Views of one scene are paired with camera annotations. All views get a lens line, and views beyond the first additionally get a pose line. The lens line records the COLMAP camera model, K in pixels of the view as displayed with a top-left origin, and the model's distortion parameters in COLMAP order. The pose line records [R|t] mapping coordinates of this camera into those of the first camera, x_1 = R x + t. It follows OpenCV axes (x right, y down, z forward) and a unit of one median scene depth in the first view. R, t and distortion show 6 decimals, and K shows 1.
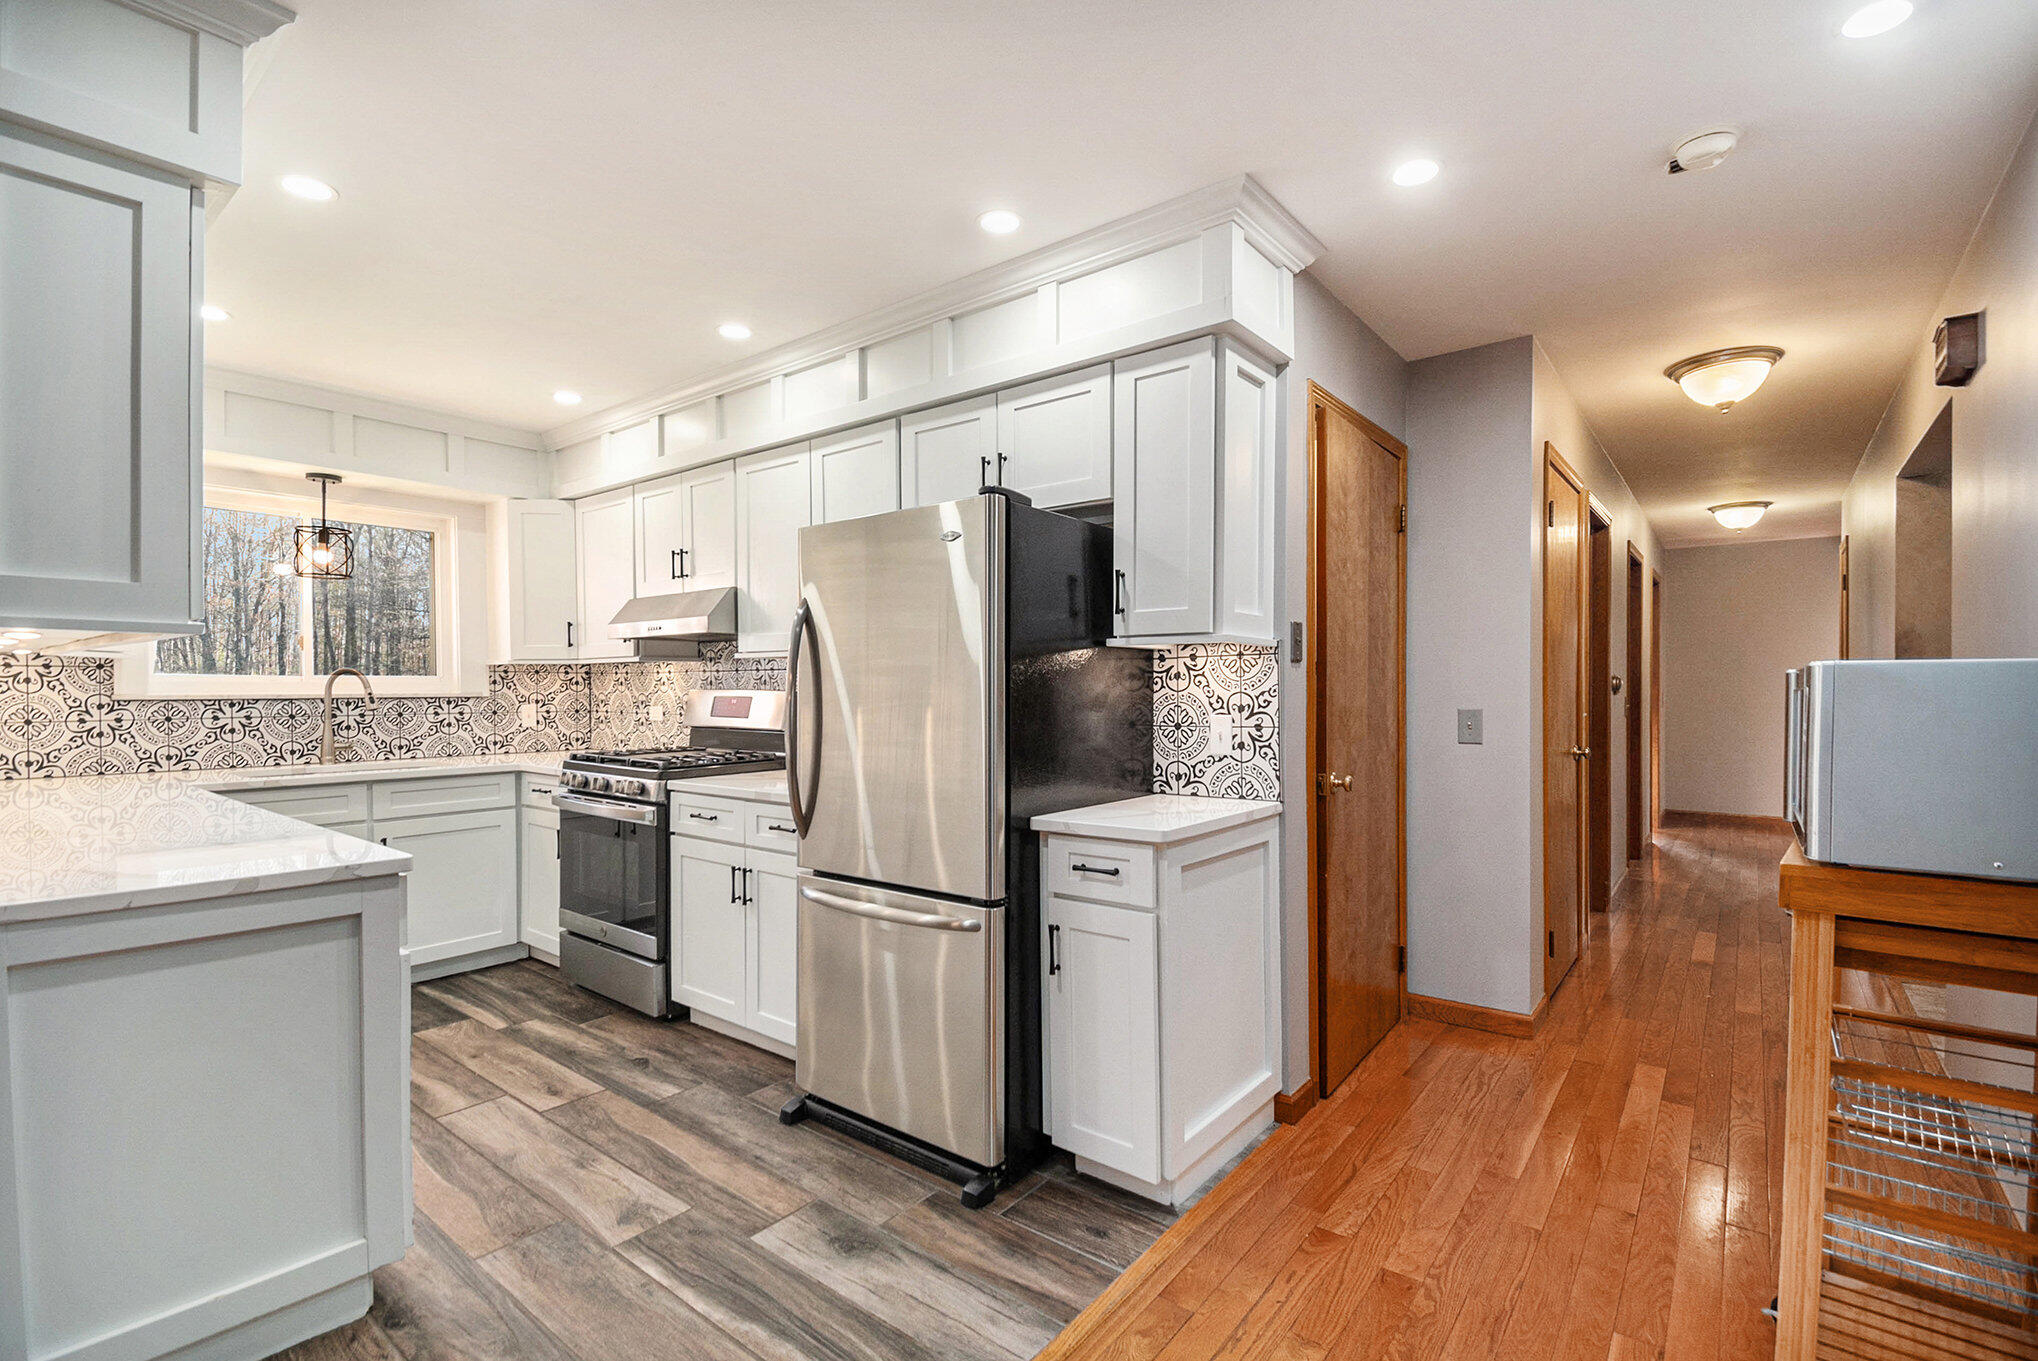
lens RADIAL K [[942.0, 0, 1009.9], [0, 942.0, 674.3], [0, 0, 1]] dist [0.003684, -0.008007]
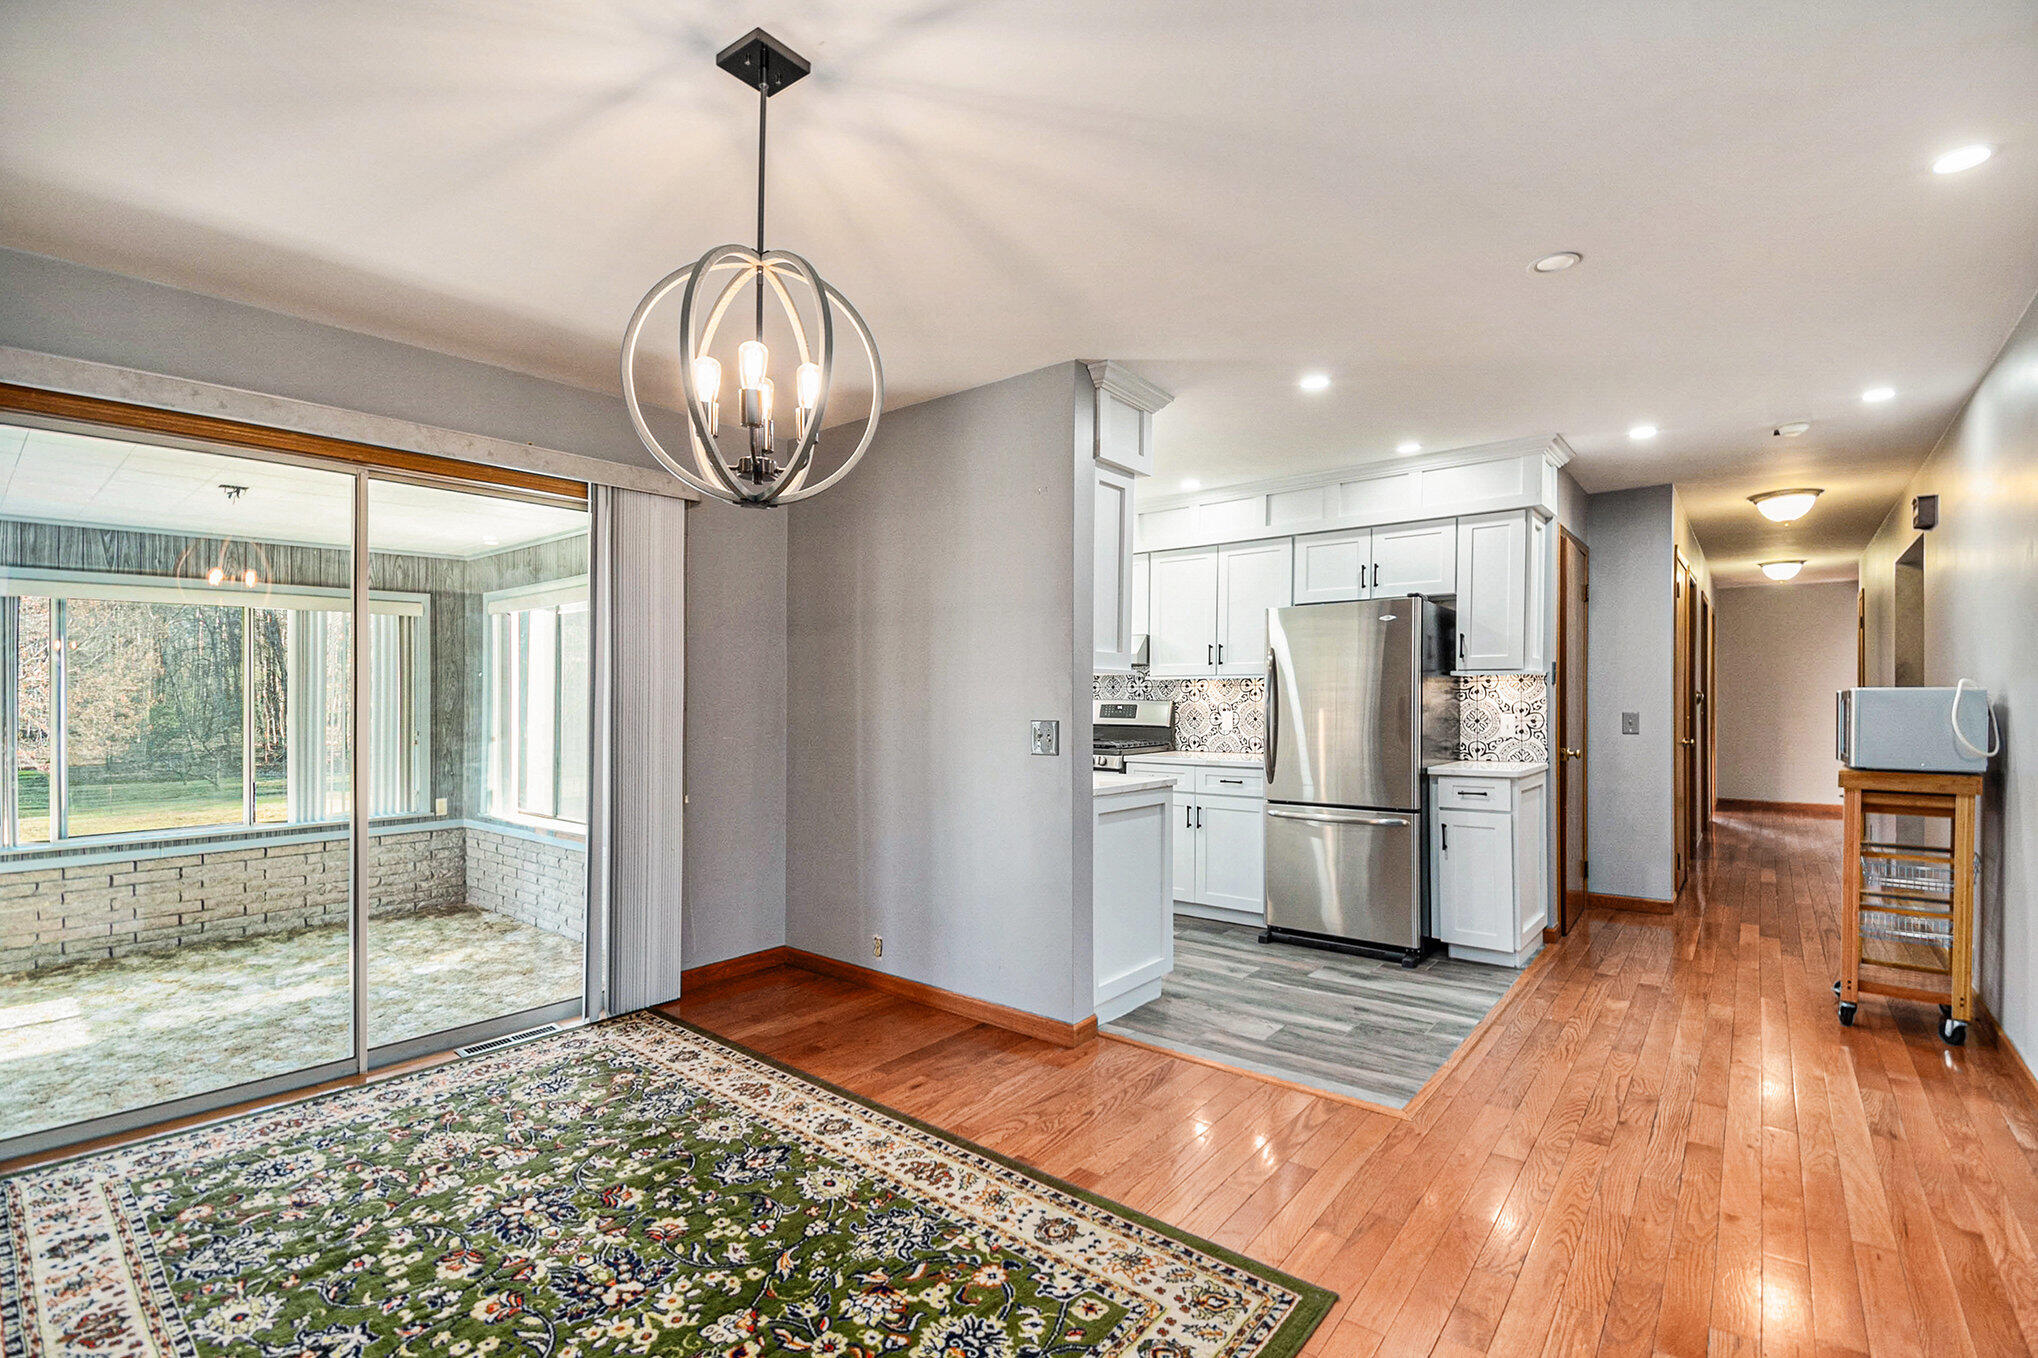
lens RADIAL K [[942.0, 0, 1008.8], [0, 942.0, 679.1], [0, 0, 1]] dist [0.003684, -0.008007]
pose [[0.999946, 0.002890, -0.009960, -0.703197], [-0.002972, 0.999962, -0.008223, -0.005142], [0.009936, 0.008252, 0.999917, -0.784324]]
